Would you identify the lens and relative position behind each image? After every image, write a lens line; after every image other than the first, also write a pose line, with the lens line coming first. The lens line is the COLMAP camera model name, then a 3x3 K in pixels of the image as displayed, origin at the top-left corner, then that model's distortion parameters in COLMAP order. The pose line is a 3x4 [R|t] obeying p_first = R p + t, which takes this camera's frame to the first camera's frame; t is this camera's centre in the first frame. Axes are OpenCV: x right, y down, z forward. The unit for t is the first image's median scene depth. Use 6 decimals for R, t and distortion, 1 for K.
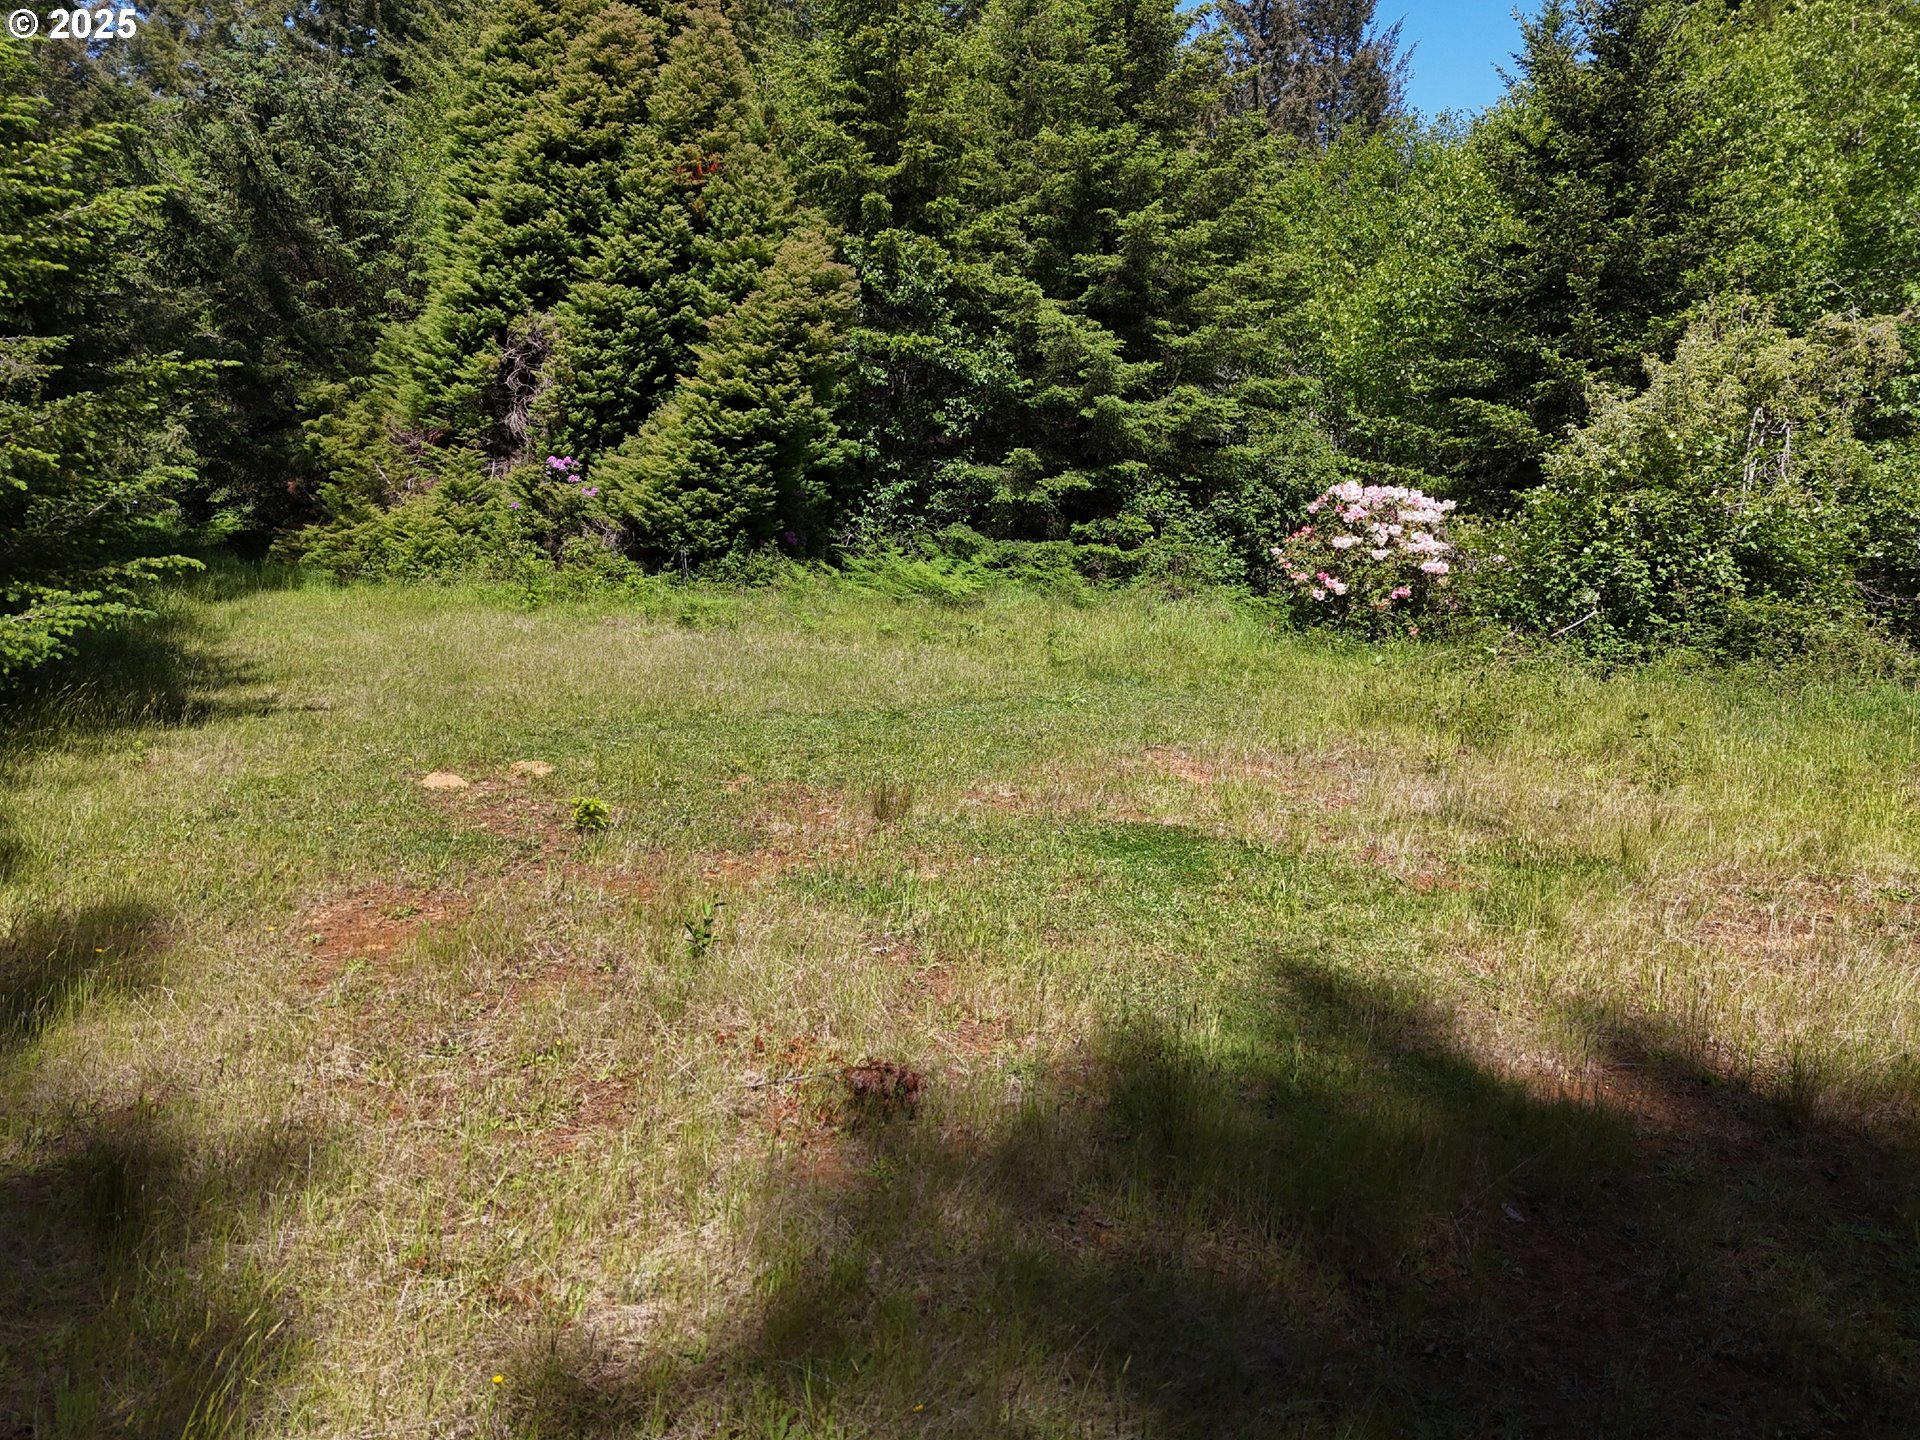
lens RADIAL K [[1402.8, 0, 960.0], [0, 1402.8, 720.0], [0, 0, 1]] dist [0.062034, -0.045752]
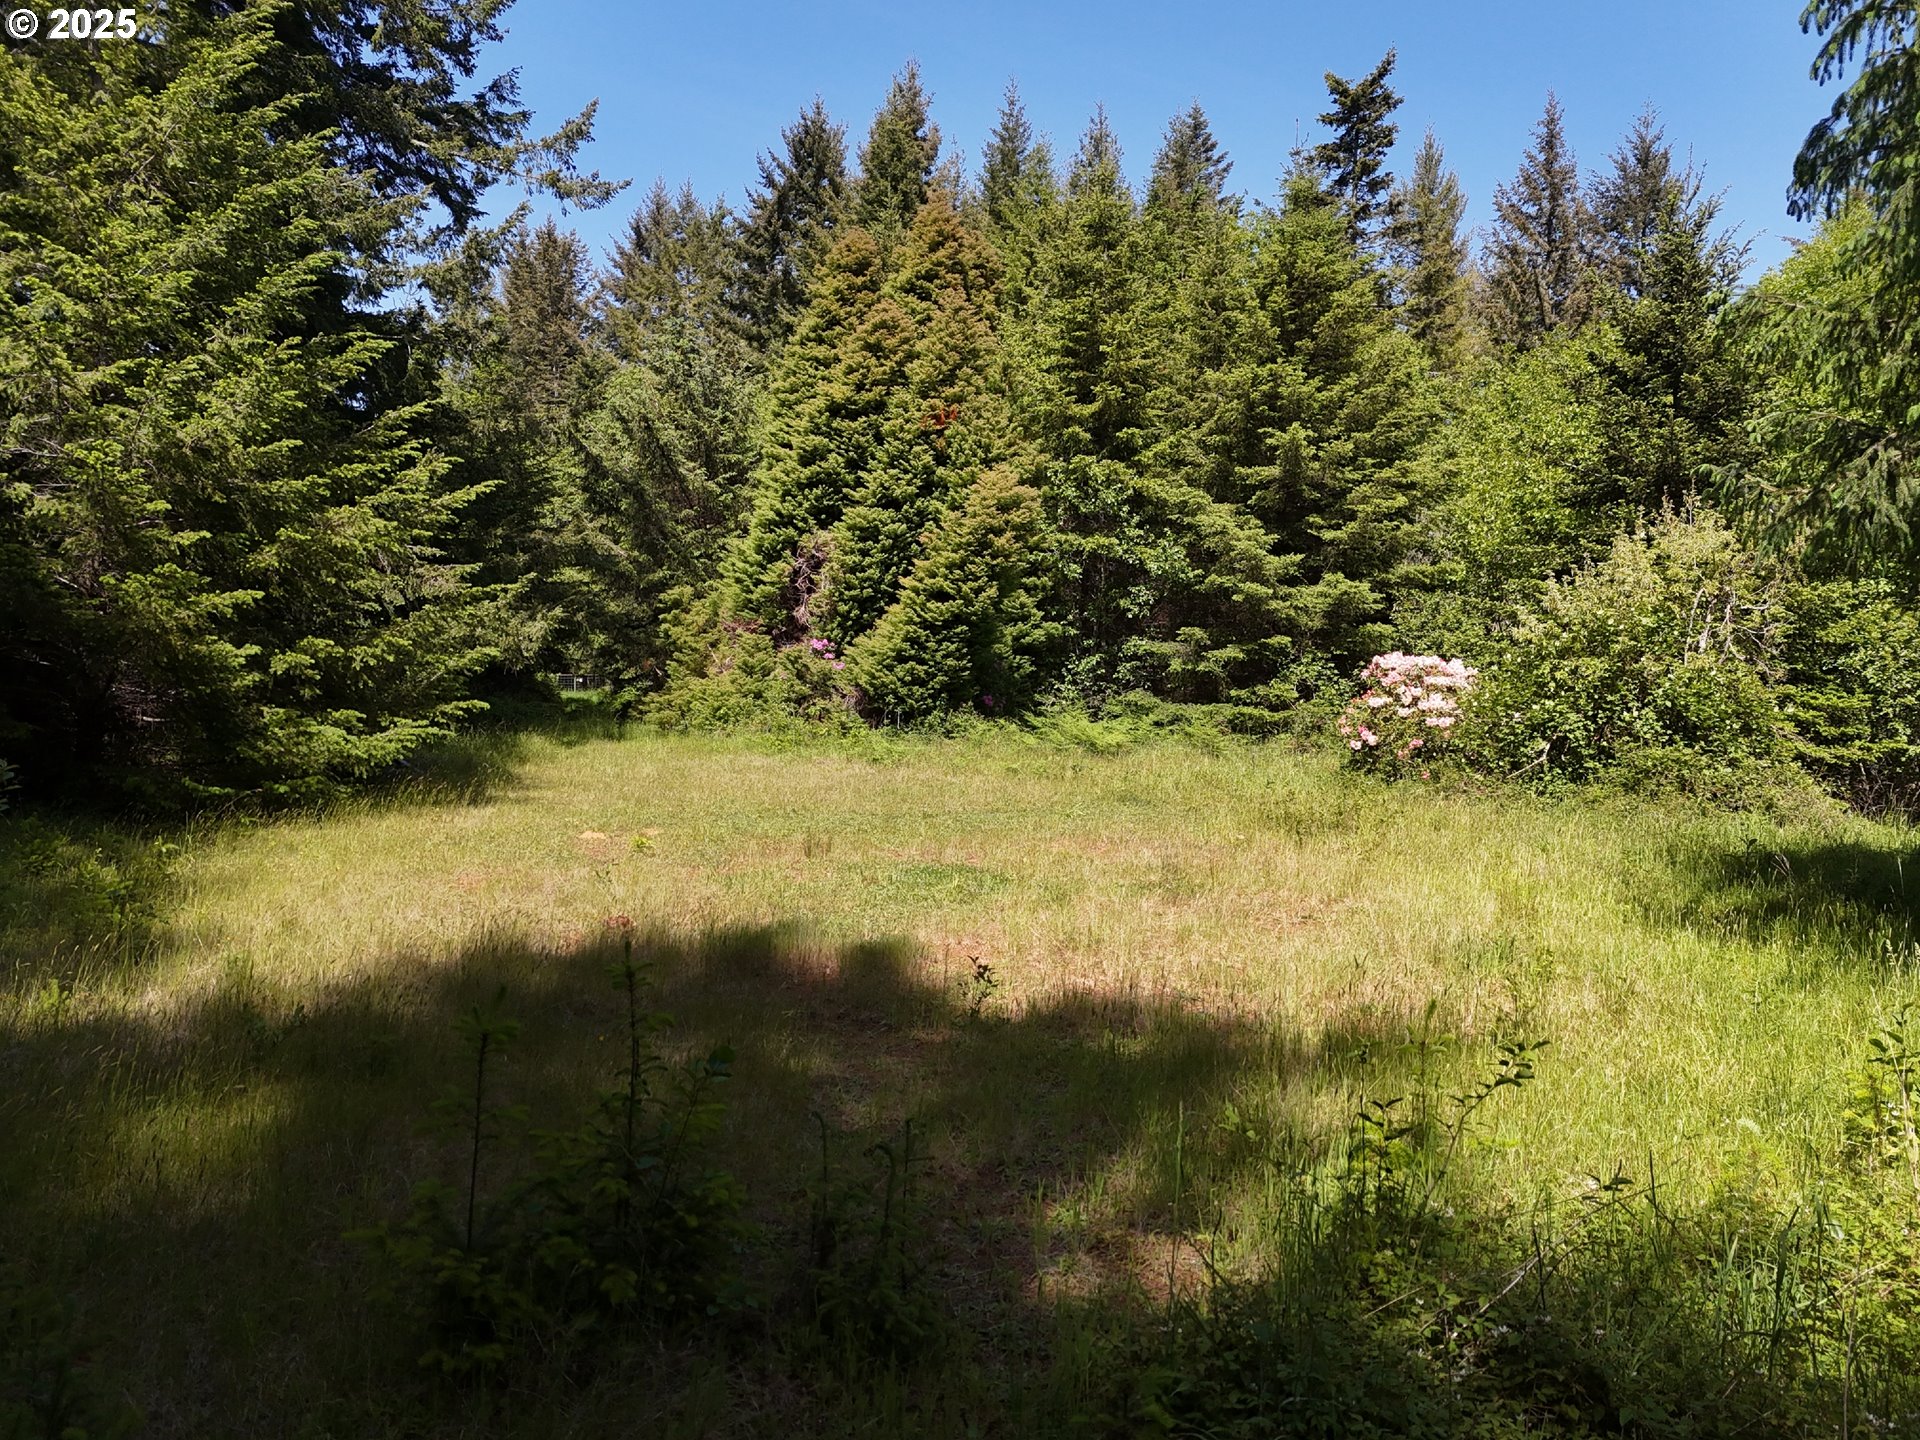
lens RADIAL K [[1296.1, 0, 929.7], [0, 1296.1, 735.6], [0, 0, 1]] dist [0.121291, -0.181033]
pose [[0.964277, 0.009040, -0.264743, 0.151165], [-0.037570, 0.993982, -0.102903, 0.024333], [0.262219, 0.109173, 0.958813, -0.129510]]
